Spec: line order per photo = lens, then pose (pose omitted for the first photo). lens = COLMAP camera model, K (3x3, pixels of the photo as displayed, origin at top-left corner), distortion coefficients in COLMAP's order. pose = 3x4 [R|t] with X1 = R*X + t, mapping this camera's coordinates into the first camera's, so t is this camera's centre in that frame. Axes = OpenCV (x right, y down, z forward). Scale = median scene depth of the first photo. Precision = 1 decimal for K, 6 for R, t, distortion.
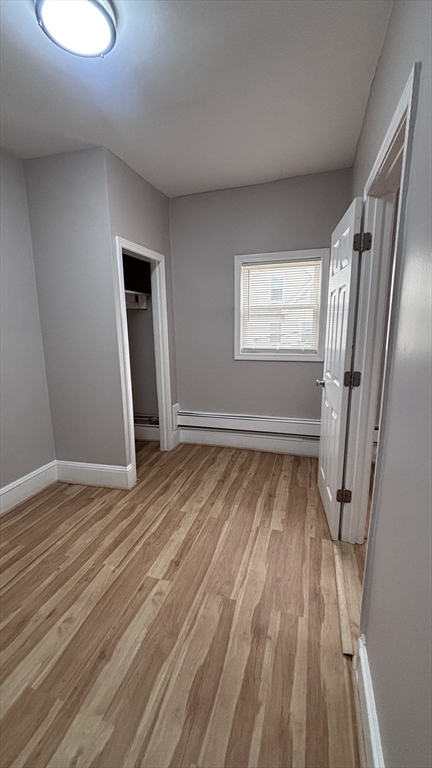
lens RADIAL K [[312.1, 0, 218.5], [0, 312.1, 384.8], [0, 0, 1]] dist [0.001128, 0.000491]
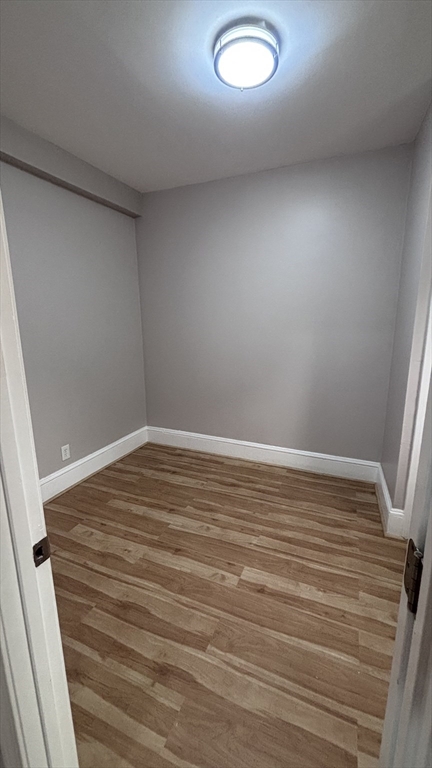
lens RADIAL K [[312.1, 0, 218.5], [0, 312.1, 384.8], [0, 0, 1]] dist [0.001128, 0.000491]
pose [[-0.115754, 0.213515, -0.970058, 0.629372], [-0.180192, 0.955904, 0.231901, -0.185400], [0.976797, 0.201640, -0.072176, 0.823817]]
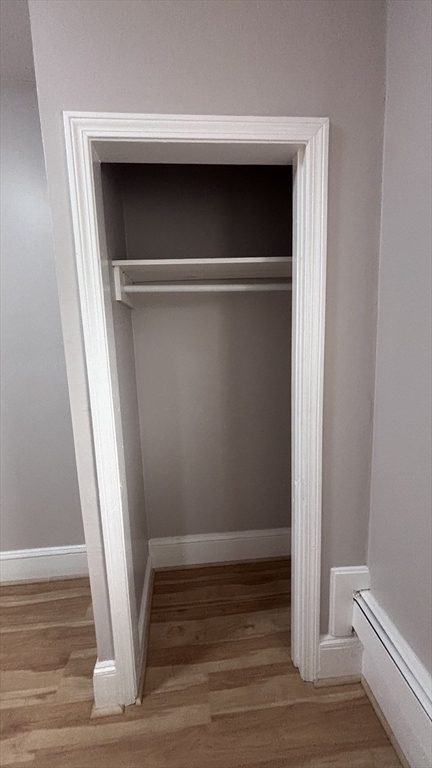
lens RADIAL K [[300.4, 0, 216.0], [0, 300.4, 384.0], [0, 0, 1]] dist [0.000713, 0.000014]
pose [[0.379855, 0.132434, -0.915517, 0.156672], [-0.152011, 0.985181, 0.079441, -0.270516], [0.912471, 0.108992, 0.394358, 1.351672]]
